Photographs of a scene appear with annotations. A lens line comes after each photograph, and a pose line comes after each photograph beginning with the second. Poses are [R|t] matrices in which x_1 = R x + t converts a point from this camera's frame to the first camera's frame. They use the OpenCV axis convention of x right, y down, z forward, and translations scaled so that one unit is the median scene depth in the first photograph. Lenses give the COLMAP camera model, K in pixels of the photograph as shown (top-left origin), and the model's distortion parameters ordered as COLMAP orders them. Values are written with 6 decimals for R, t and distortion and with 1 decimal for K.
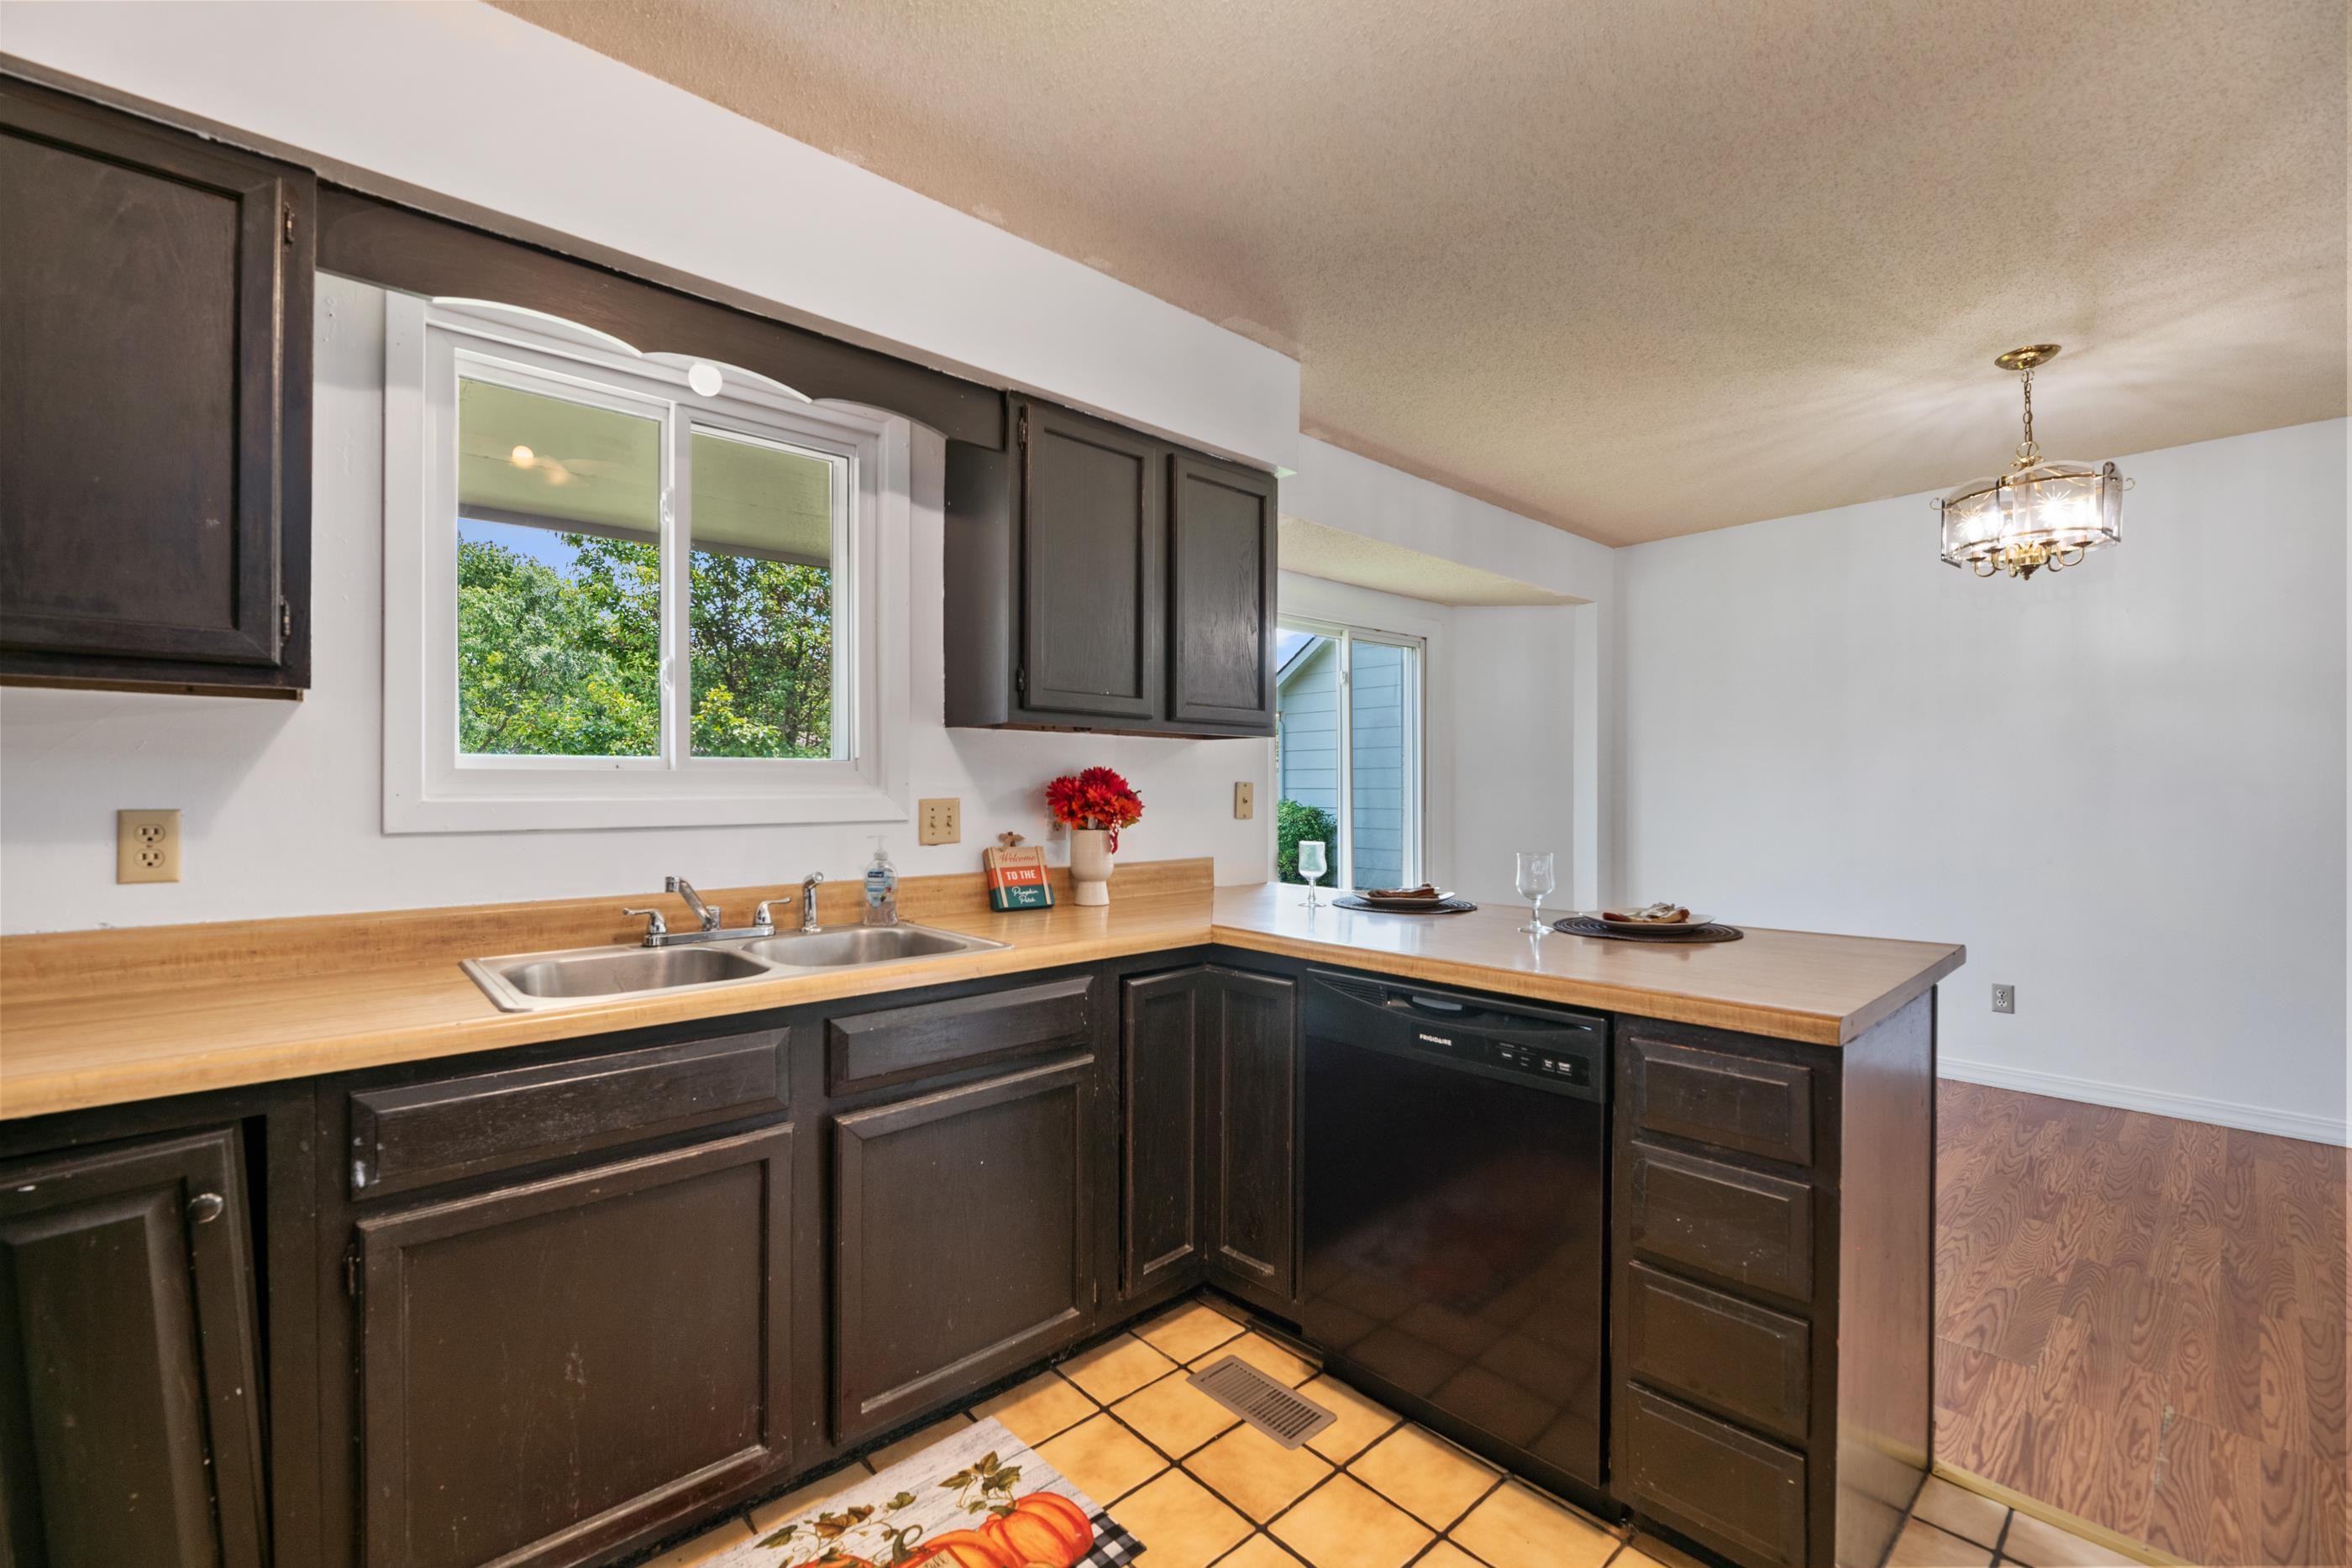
lens RADIAL K [[974.5, 0, 1169.9], [0, 974.5, 788.0], [0, 0, 1]] dist [-0.005465, -0.001720]
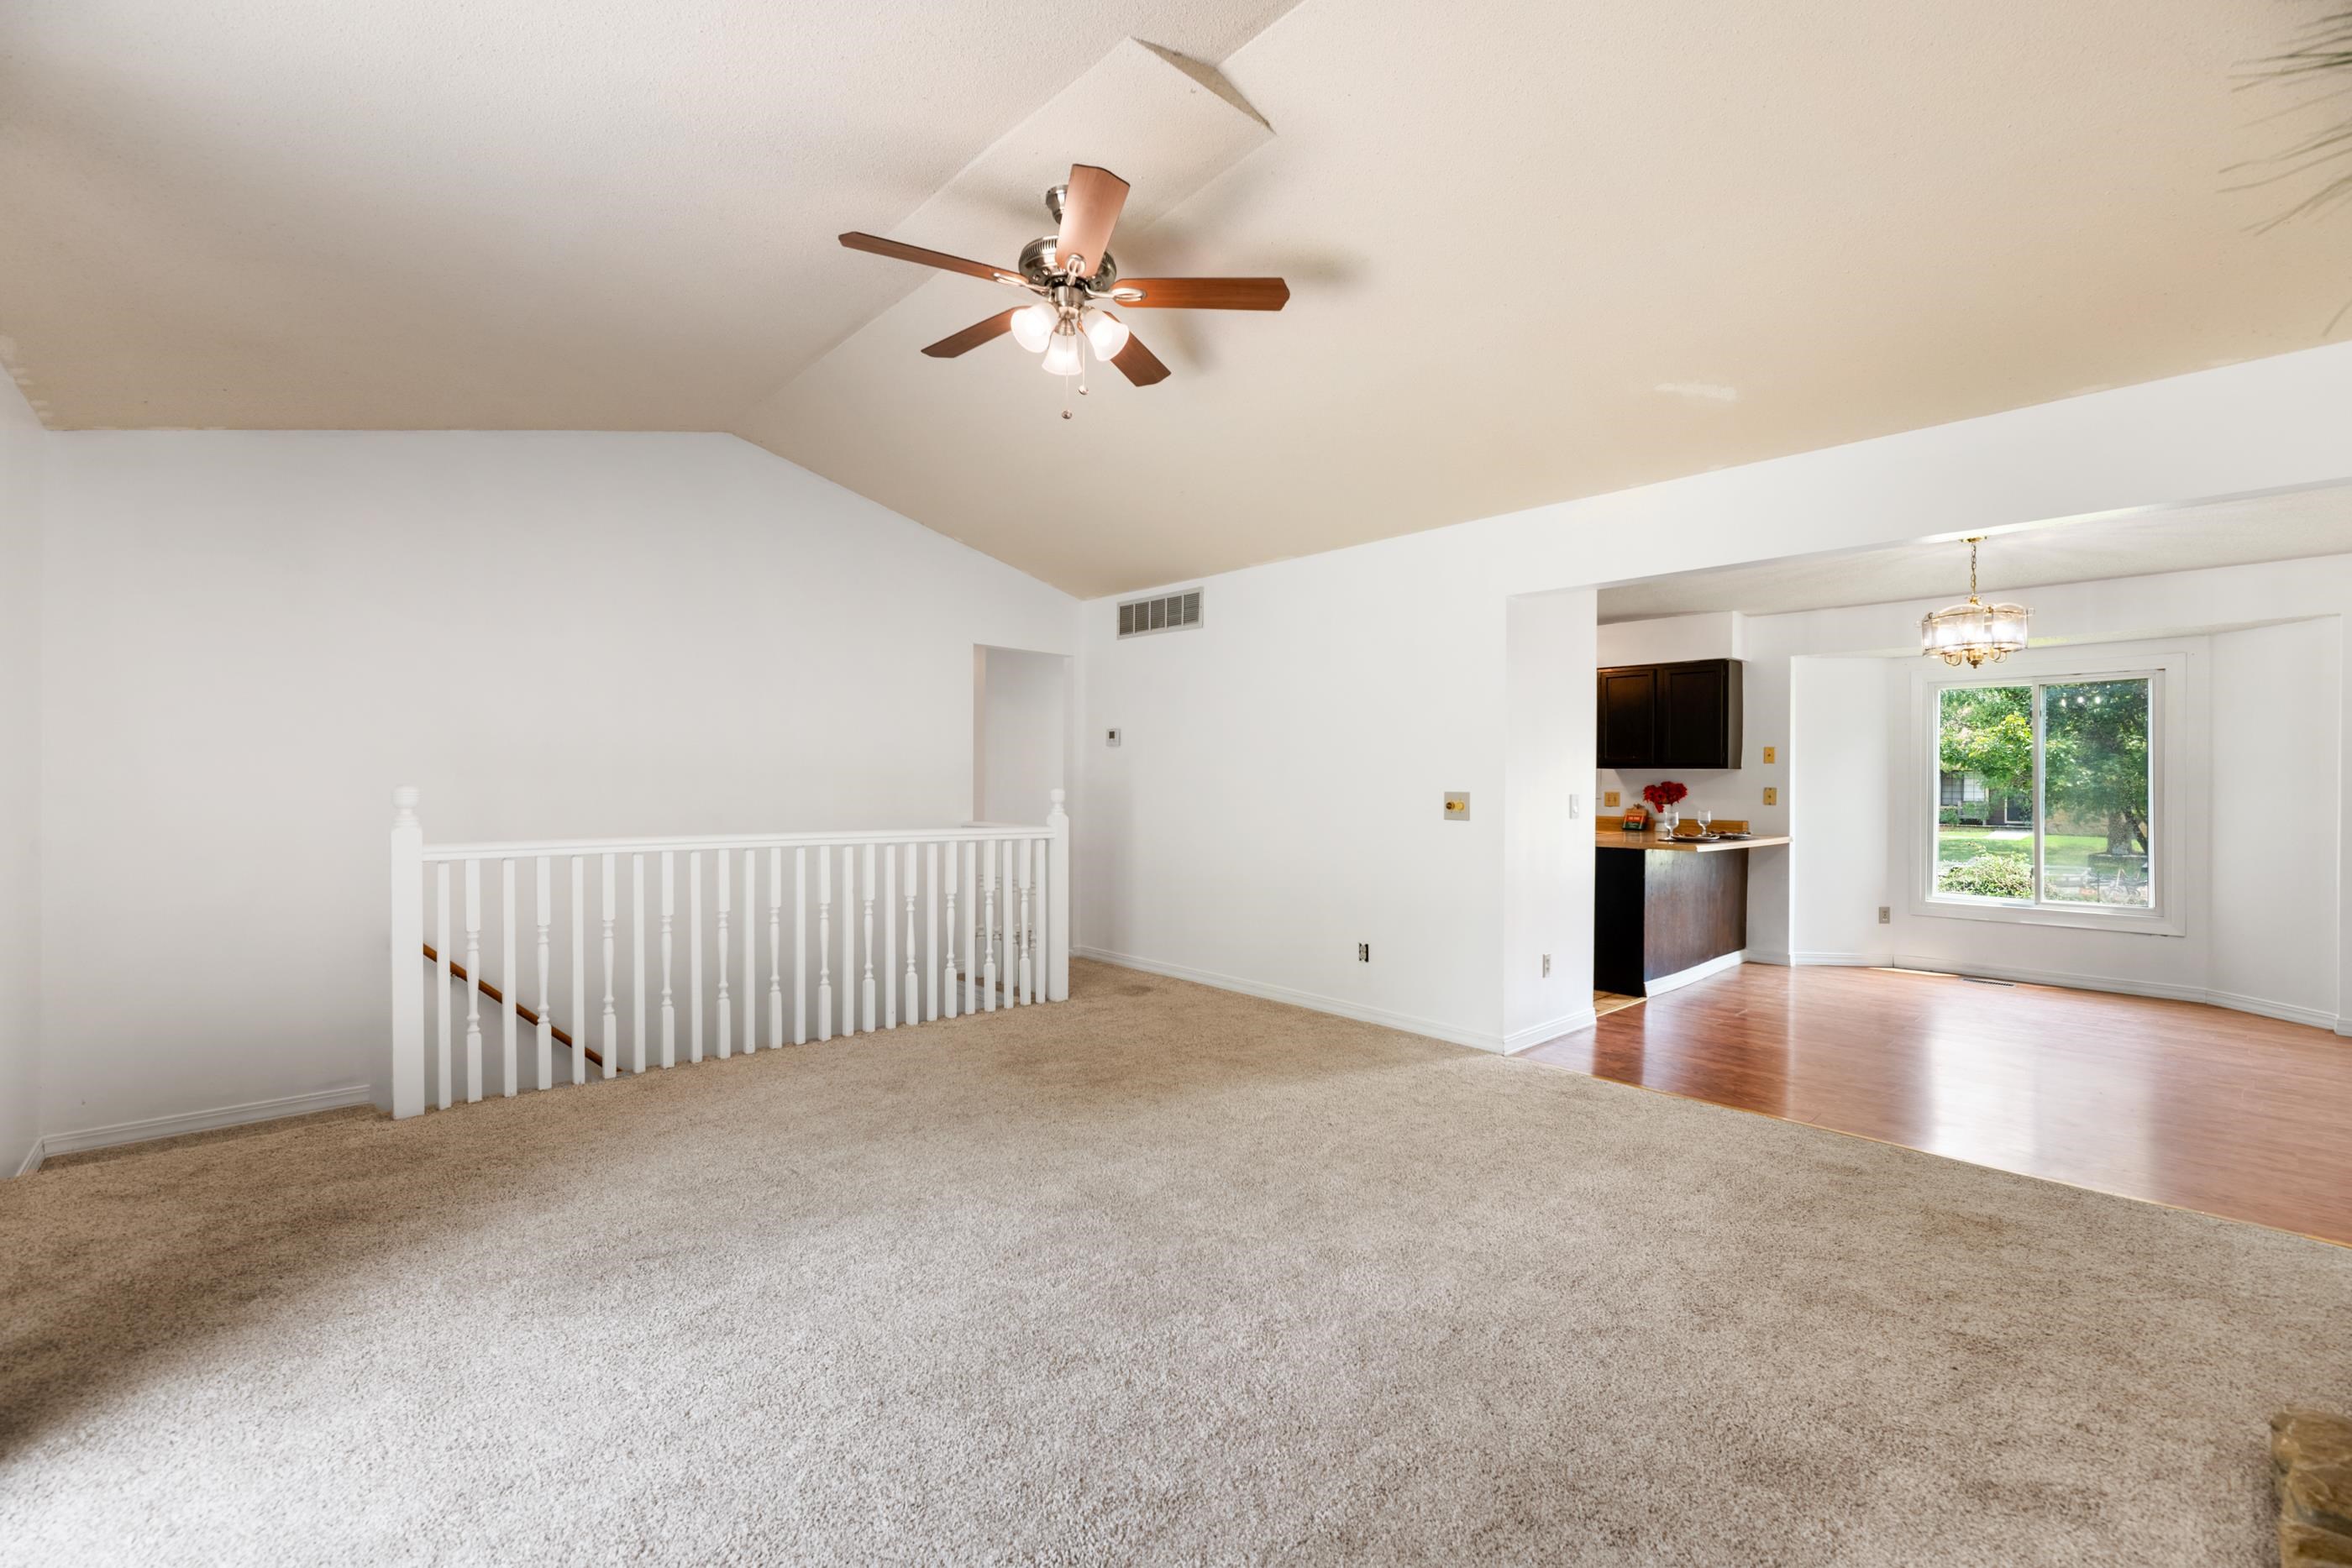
lens RADIAL K [[974.5, 0, 1182.0], [0, 974.5, 766.9], [0, 0, 1]] dist [-0.005465, -0.001720]
pose [[0.019962, -0.016161, -0.999670, 2.981378], [-0.011082, 0.999804, -0.016385, -0.003831], [0.999739, 0.011406, 0.019779, -0.463603]]
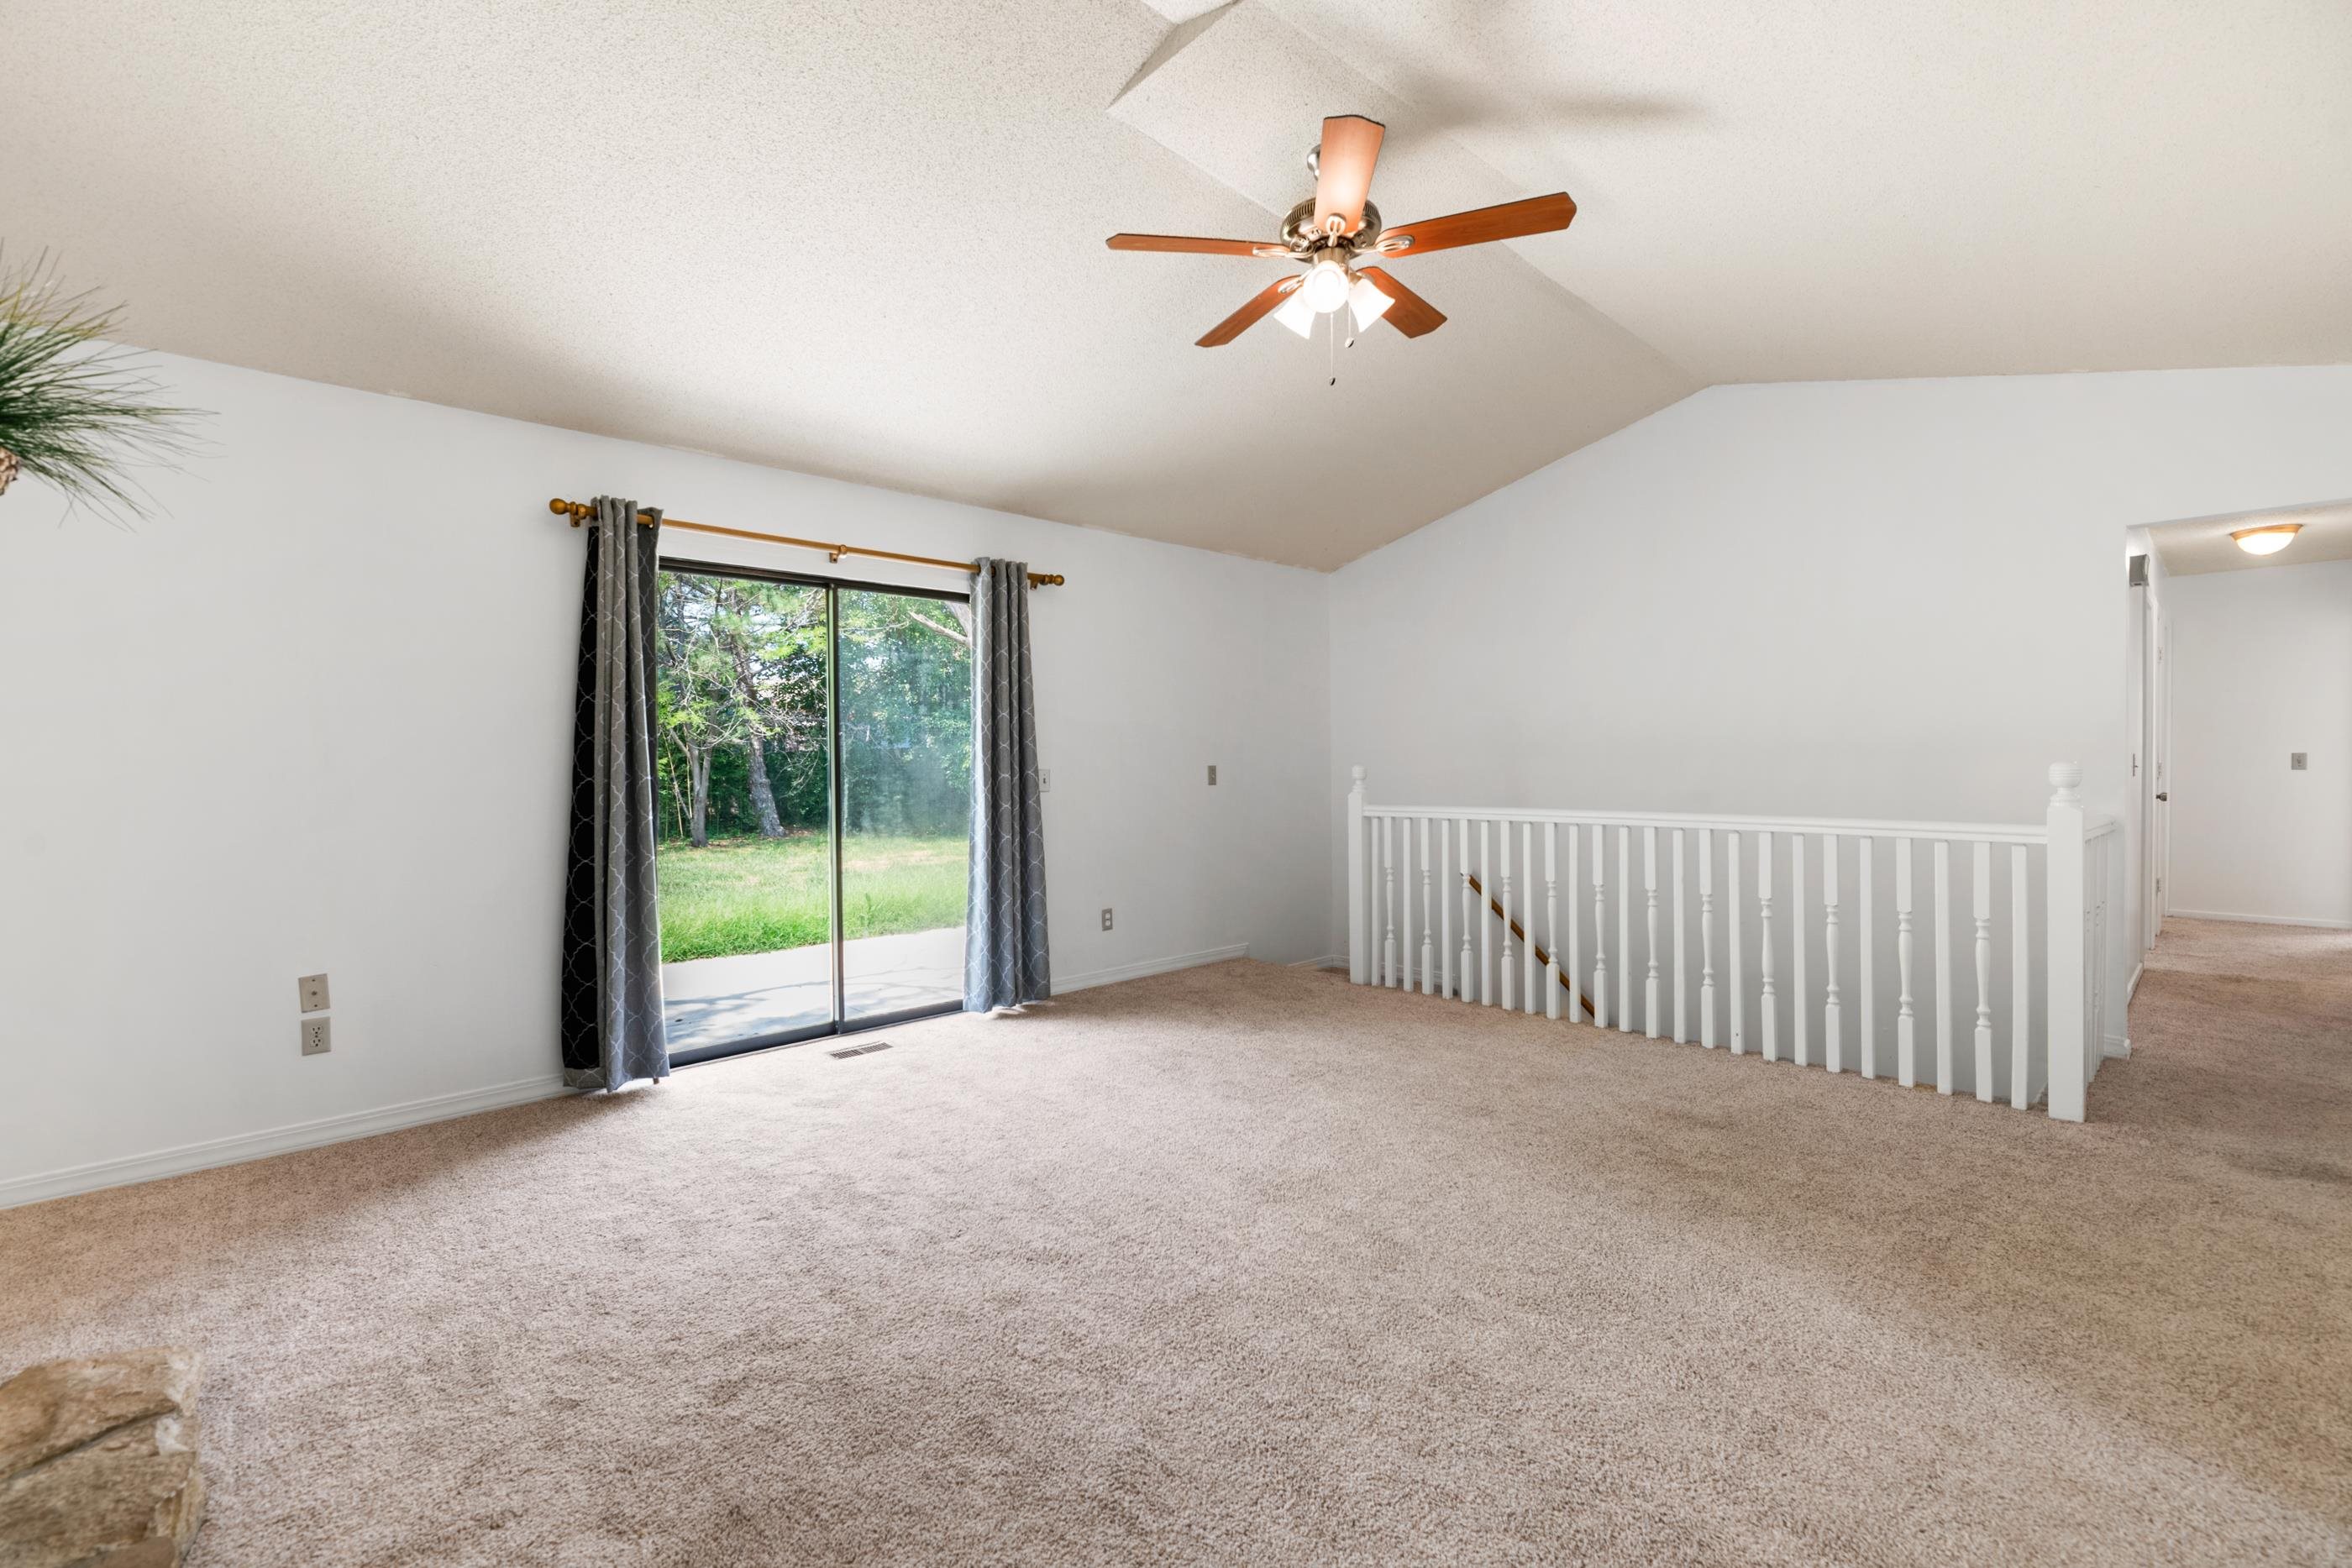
lens RADIAL K [[974.5, 0, 1142.2], [0, 974.5, 767.8], [0, 0, 1]] dist [-0.005465, -0.001720]
pose [[-0.999942, 0.009972, -0.004036, 1.998382], [0.009938, 0.999915, 0.008447, -0.003803], [0.004119, 0.008407, -0.999956, 0.607339]]
